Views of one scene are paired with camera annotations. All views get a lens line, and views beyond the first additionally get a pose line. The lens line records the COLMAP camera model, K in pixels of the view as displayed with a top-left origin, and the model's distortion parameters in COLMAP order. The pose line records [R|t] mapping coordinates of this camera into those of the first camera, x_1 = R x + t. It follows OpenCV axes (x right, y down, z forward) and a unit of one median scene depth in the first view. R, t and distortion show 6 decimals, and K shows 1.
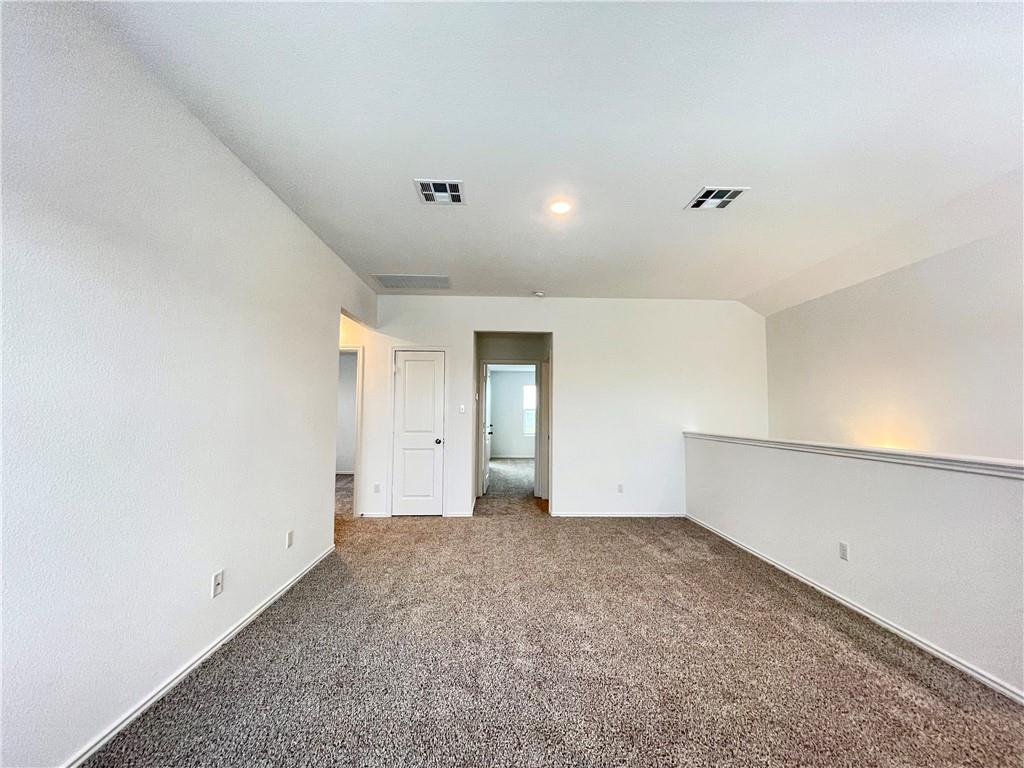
lens RADIAL K [[409.2, 0, 512.9], [0, 409.2, 390.0], [0, 0, 1]] dist [-0.001222, 0.004693]
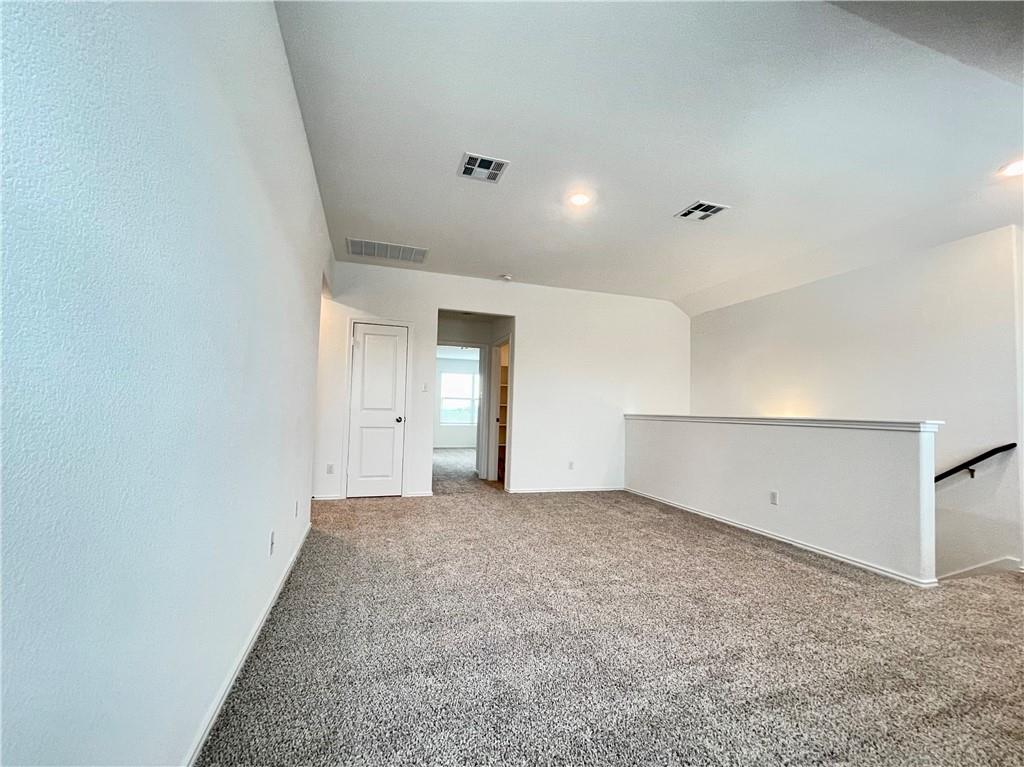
lens RADIAL K [[422.8, 0, 518.7], [0, 422.8, 387.1], [0, 0, 1]] dist [0.001244, 0.000187]
pose [[0.964329, 0.032744, 0.262674, -0.256785], [-0.035238, 0.999367, 0.004788, 0.050173], [-0.262351, -0.013874, 0.964873, -0.057080]]
